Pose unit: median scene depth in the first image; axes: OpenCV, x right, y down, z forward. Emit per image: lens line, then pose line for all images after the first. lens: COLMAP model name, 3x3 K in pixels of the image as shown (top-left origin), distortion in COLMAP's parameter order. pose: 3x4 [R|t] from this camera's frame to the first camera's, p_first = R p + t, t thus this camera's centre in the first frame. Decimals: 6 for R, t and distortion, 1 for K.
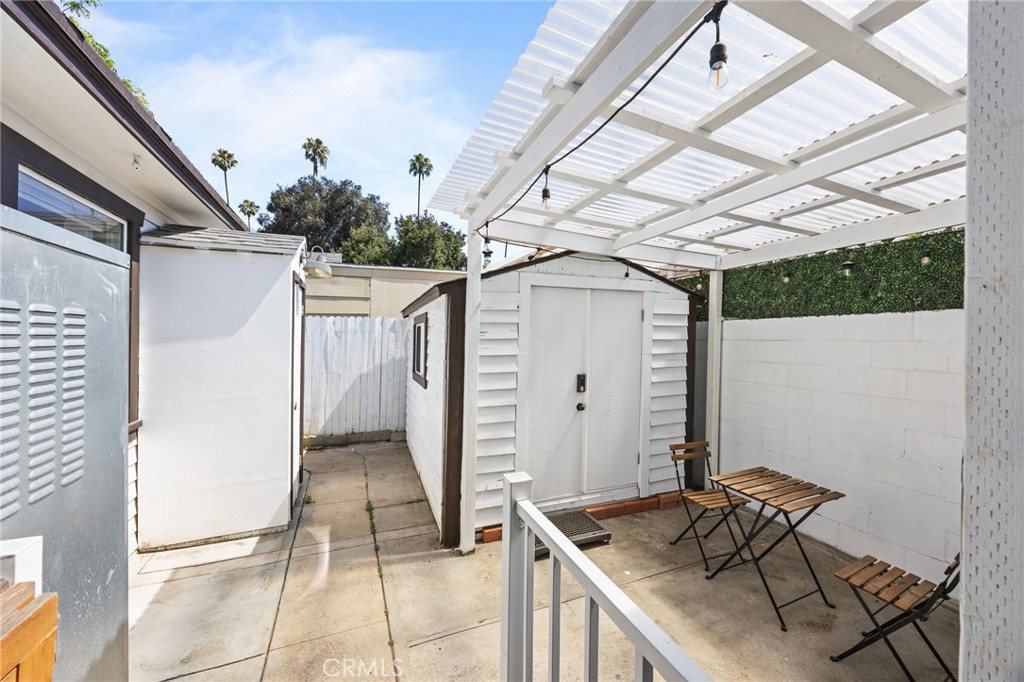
lens RADIAL K [[384.1, 0, 513.3], [0, 384.1, 339.4], [0, 0, 1]] dist [-0.002073, -0.000188]
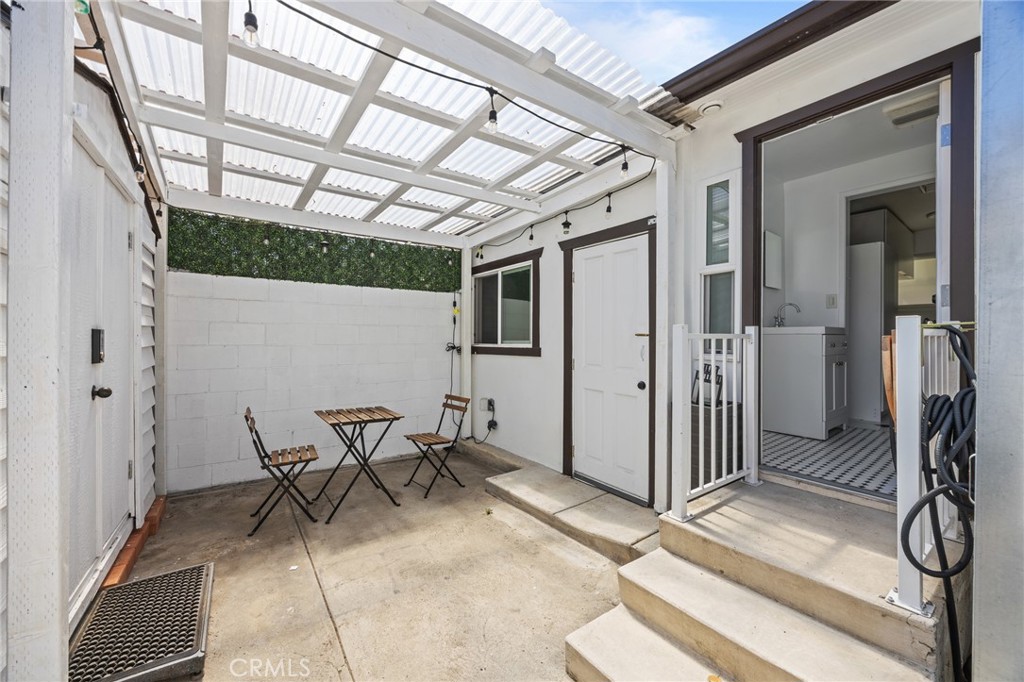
lens RADIAL K [[392.1, 0, 521.4], [0, 392.1, 342.3], [0, 0, 1]] dist [-0.001348, -0.000022]
pose [[-0.236093, -0.005501, 0.971715, -0.570308], [0.000760, 0.999983, 0.005845, 0.130629], [-0.971730, 0.002119, -0.236085, 0.693944]]
